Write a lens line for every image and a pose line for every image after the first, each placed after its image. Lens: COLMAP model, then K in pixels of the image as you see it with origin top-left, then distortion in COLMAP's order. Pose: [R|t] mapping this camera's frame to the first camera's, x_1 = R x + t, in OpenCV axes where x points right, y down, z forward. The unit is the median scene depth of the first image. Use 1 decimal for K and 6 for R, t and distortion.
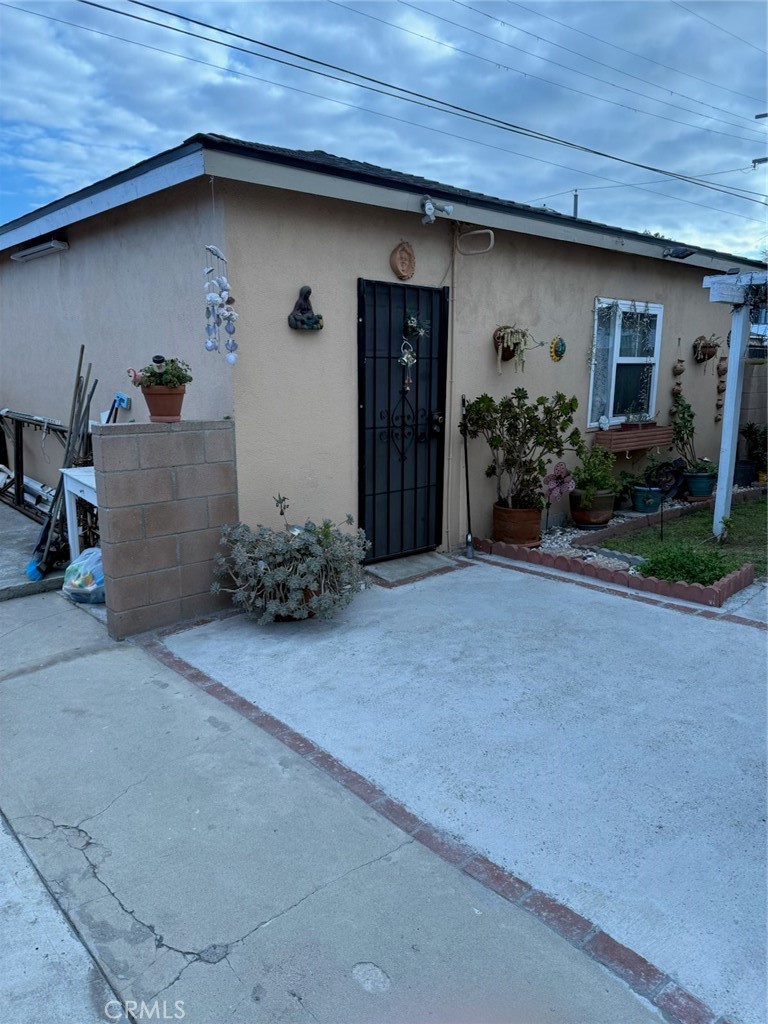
lens RADIAL K [[718.6, 0, 390.9], [0, 718.6, 513.9], [0, 0, 1]] dist [0.054481, -0.076348]
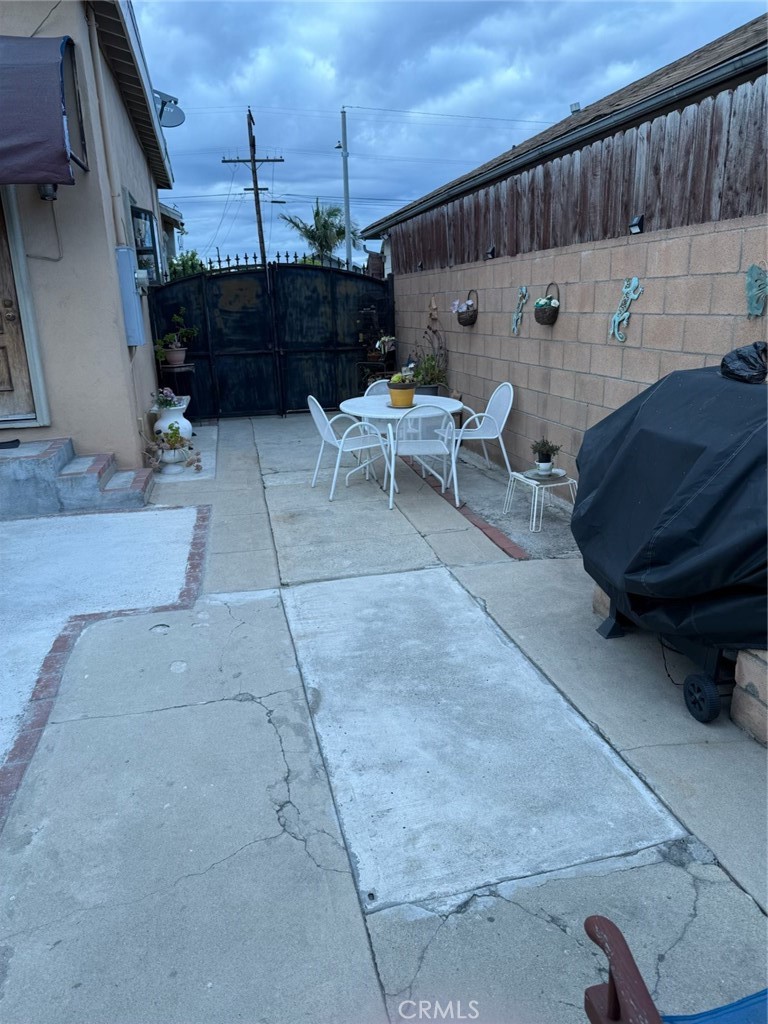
lens RADIAL K [[718.6, 0, 390.9], [0, 718.6, 513.9], [0, 0, 1]] dist [0.054481, -0.076348]
pose [[-0.882052, -0.107997, 0.458607, -1.055402], [0.121087, 0.888719, 0.442173, -0.319416], [-0.455326, 0.445551, -0.770819, 1.686646]]
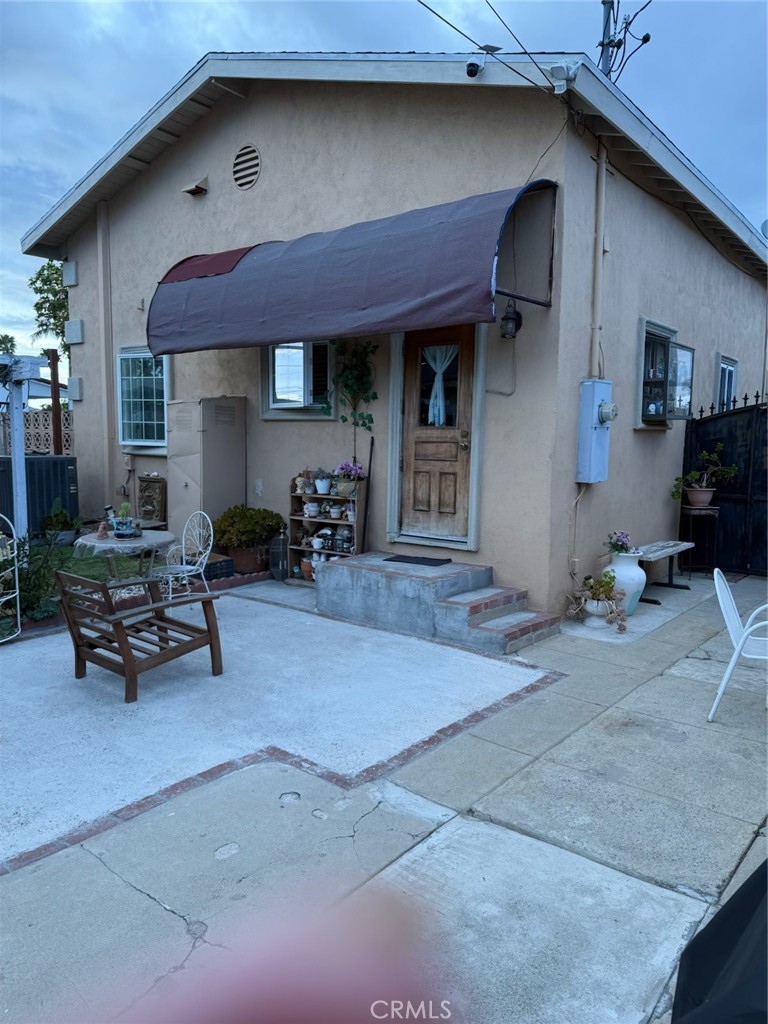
lens RADIAL K [[718.6, 0, 390.9], [0, 718.6, 513.9], [0, 0, 1]] dist [0.054481, -0.076348]
pose [[-0.179709, -0.112918, 0.977218, -1.258081], [0.178049, 0.973250, 0.145203, -0.150048], [-0.967473, 0.200087, -0.154796, 0.677927]]
